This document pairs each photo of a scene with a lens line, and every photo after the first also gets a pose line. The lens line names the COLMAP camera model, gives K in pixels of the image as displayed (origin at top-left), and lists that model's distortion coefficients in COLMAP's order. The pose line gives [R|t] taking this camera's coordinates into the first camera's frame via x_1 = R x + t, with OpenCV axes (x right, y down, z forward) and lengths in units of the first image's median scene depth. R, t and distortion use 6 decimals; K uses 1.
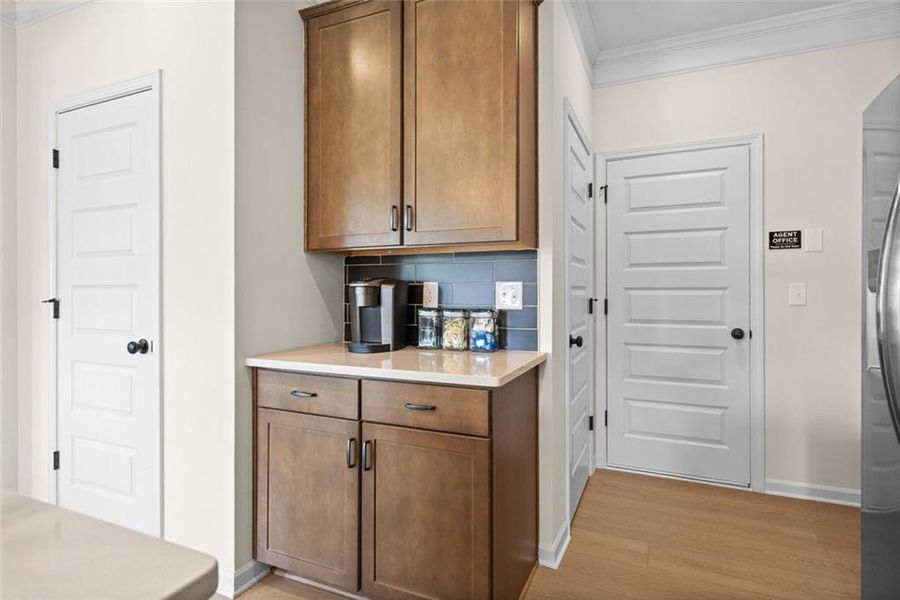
lens RADIAL K [[470.8, 0, 453.9], [0, 470.8, 301.2], [0, 0, 1]] dist [0.005323, 0.000489]
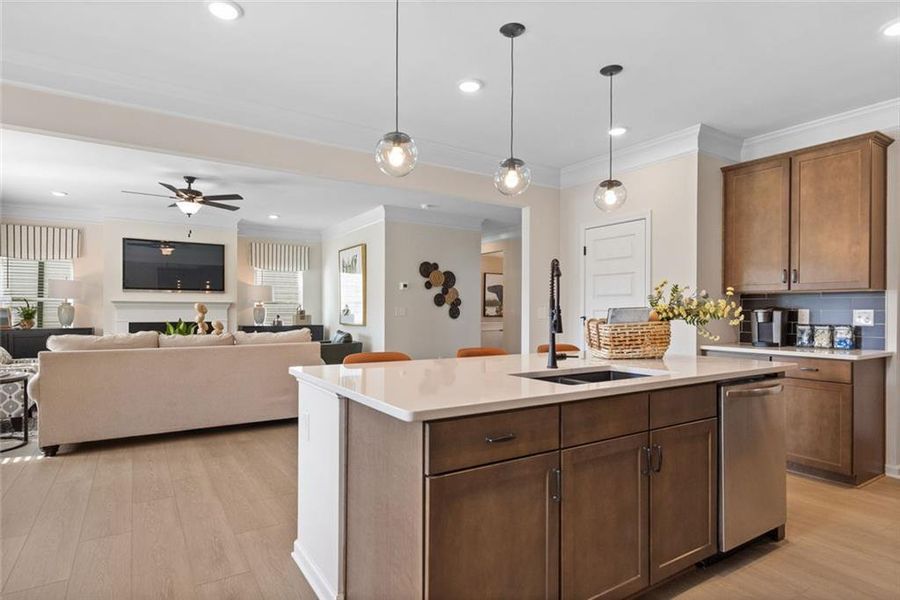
lens RADIAL K [[486.1, 0, 447.2], [0, 486.1, 312.7], [0, 0, 1]] dist [0.005530, 0.000127]
pose [[0.834702, 0.007986, -0.550644, -0.170825], [-0.020177, 0.999667, -0.016087, 0.029230], [0.550332, 0.024538, 0.834585, -1.327270]]
